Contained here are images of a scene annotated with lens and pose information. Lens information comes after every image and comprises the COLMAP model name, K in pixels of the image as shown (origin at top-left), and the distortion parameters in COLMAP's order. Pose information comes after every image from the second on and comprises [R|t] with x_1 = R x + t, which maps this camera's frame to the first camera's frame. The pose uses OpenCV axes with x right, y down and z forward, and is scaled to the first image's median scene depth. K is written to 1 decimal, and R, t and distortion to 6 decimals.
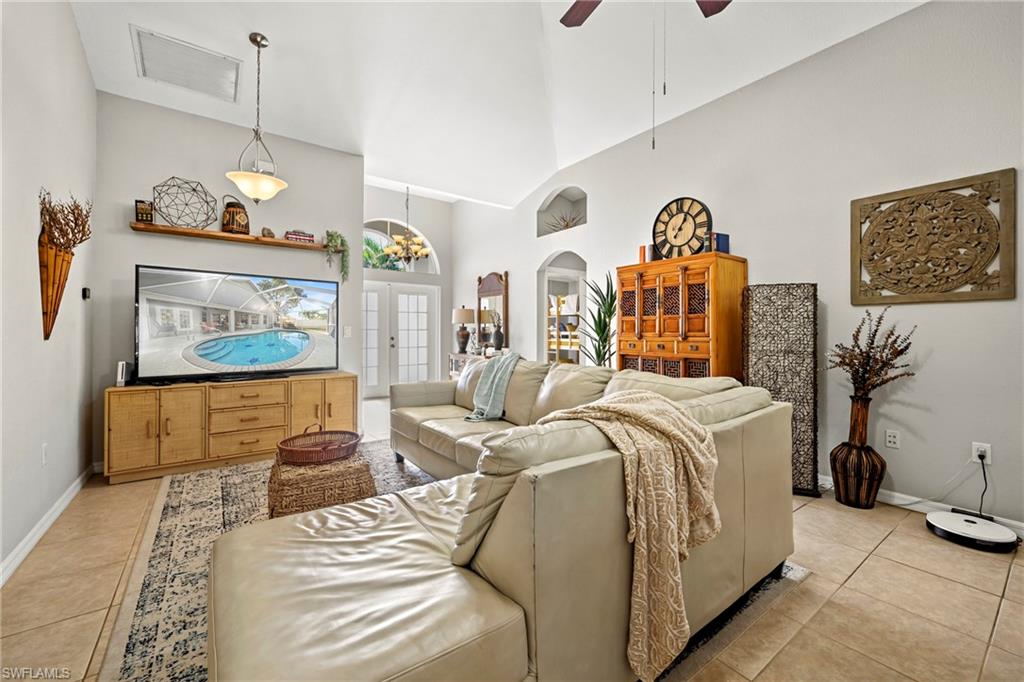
lens RADIAL K [[411.9, 0, 517.3], [0, 411.9, 328.7], [0, 0, 1]] dist [0.001492, -0.000053]
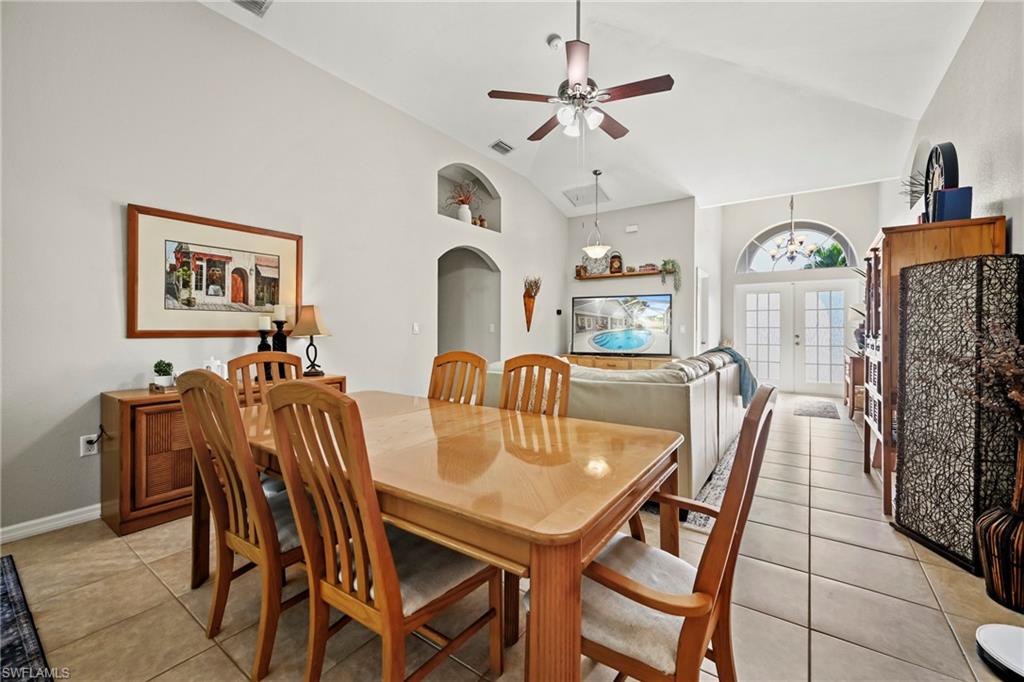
lens RADIAL K [[408.4, 0, 516.1], [0, 408.4, 337.9], [0, 0, 1]] dist [0.000436, 0.000118]
pose [[0.307048, 0.019297, -0.951498, 1.040236], [0.005155, 0.999746, 0.021939, 0.004486], [0.951680, -0.011641, 0.306871, 0.082404]]
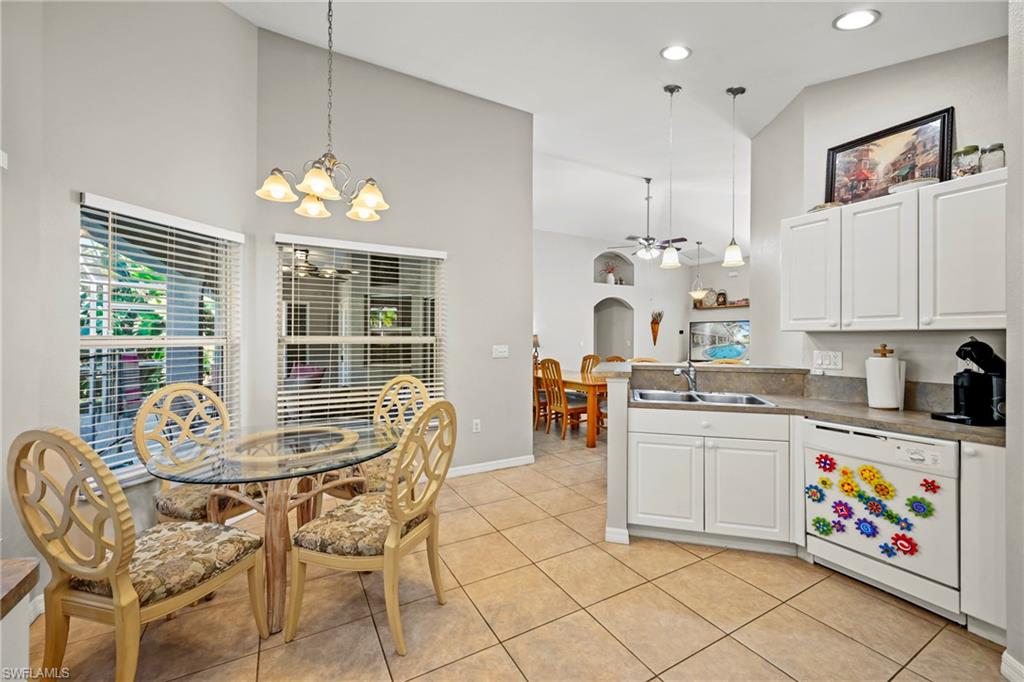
lens RADIAL K [[398.5, 0, 512.0], [0, 398.5, 341.0], [0, 0, 1]] dist [0.000574, 0.000049]
pose [[-0.138993, 0.004981, -0.990281, 2.337853], [0.004140, 0.999982, 0.004449, -0.035211], [0.990285, -0.003481, -0.139011, 0.096270]]
